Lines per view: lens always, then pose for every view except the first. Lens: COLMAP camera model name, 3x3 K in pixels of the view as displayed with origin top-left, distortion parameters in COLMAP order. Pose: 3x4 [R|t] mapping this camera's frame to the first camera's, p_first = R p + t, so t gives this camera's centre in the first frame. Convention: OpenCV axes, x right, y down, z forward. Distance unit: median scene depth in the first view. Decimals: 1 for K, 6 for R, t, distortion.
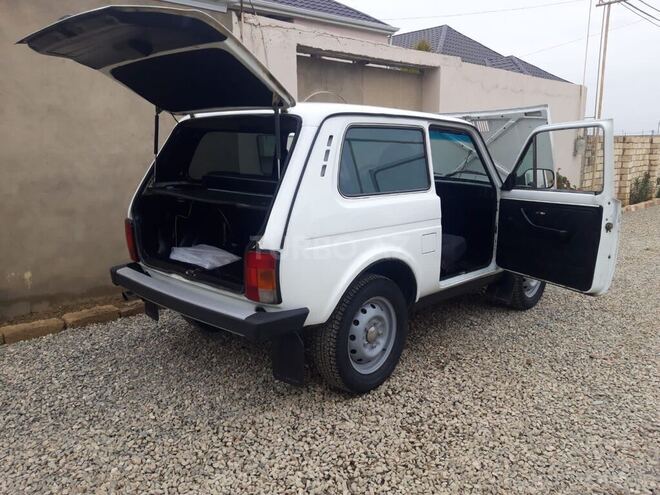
lens RADIAL K [[511.7, 0, 330.0], [0, 511.7, 247.5], [0, 0, 1]] dist [0.095949, -0.155265]
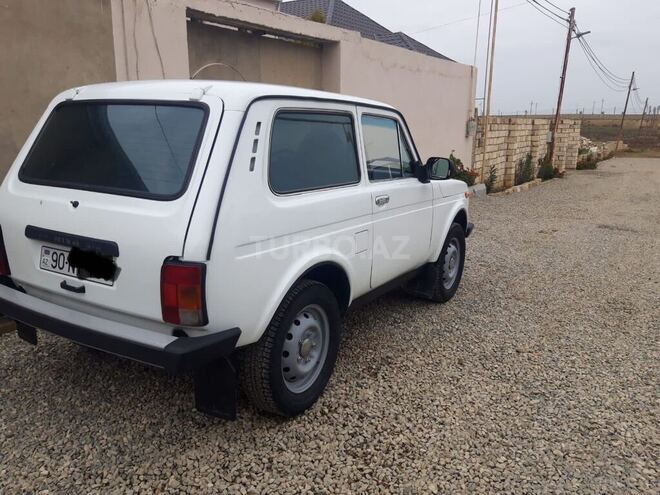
lens RADIAL K [[549.1, 0, 330.0], [0, 549.1, 247.5], [0, 0, 1]] dist [0.078206, -0.116184]
pose [[0.979087, -0.028421, 0.201447, -0.065390], [0.022807, 0.999286, 0.030132, -0.032192], [-0.202159, -0.024907, 0.979036, 0.069725]]
